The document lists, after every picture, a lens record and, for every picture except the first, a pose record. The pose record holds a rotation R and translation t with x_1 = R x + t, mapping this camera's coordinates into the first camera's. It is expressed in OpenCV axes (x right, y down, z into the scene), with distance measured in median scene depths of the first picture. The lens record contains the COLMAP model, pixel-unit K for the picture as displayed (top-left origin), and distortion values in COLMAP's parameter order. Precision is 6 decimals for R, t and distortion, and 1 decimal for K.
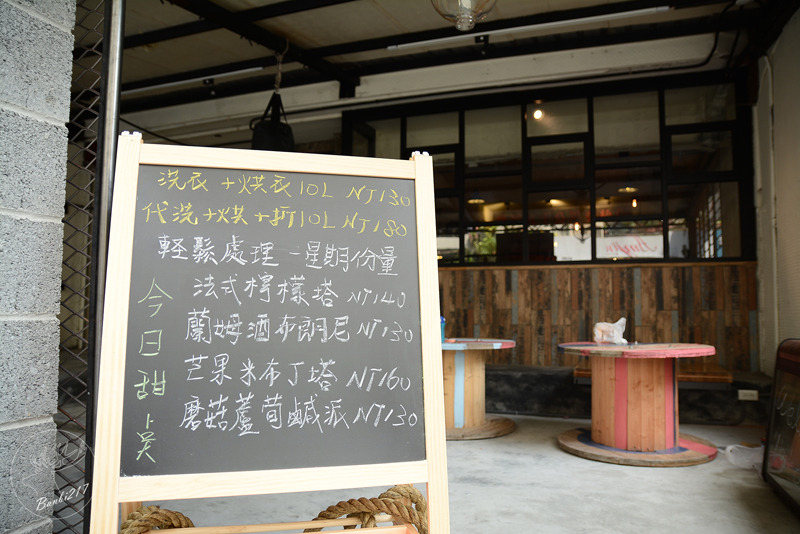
lens RADIAL K [[603.6, 0, 400.0], [0, 603.6, 267.0], [0, 0, 1]] dist [-0.122255, 0.123679]
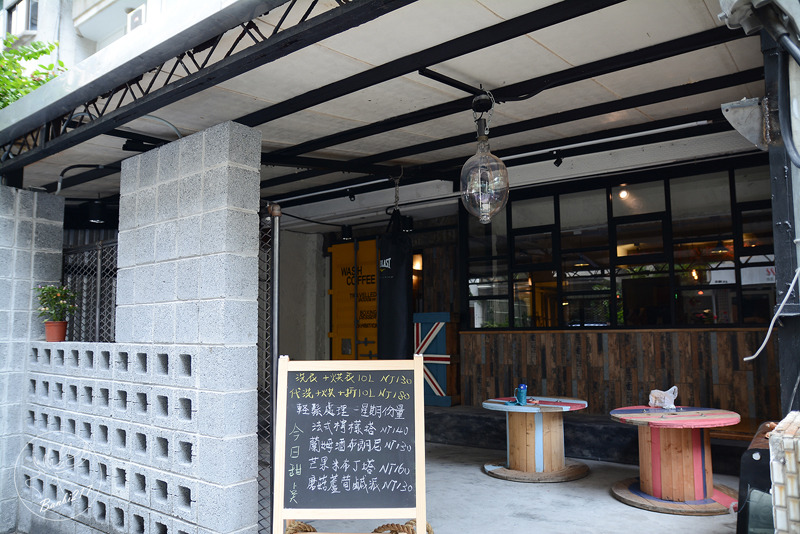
lens RADIAL K [[603.6, 0, 400.0], [0, 603.6, 267.0], [0, 0, 1]] dist [-0.122255, 0.123679]
pose [[0.963711, -0.044469, -0.263216, 0.571191], [0.035355, 0.998603, -0.039265, -0.446507], [0.264595, 0.028534, 0.963938, -1.067121]]
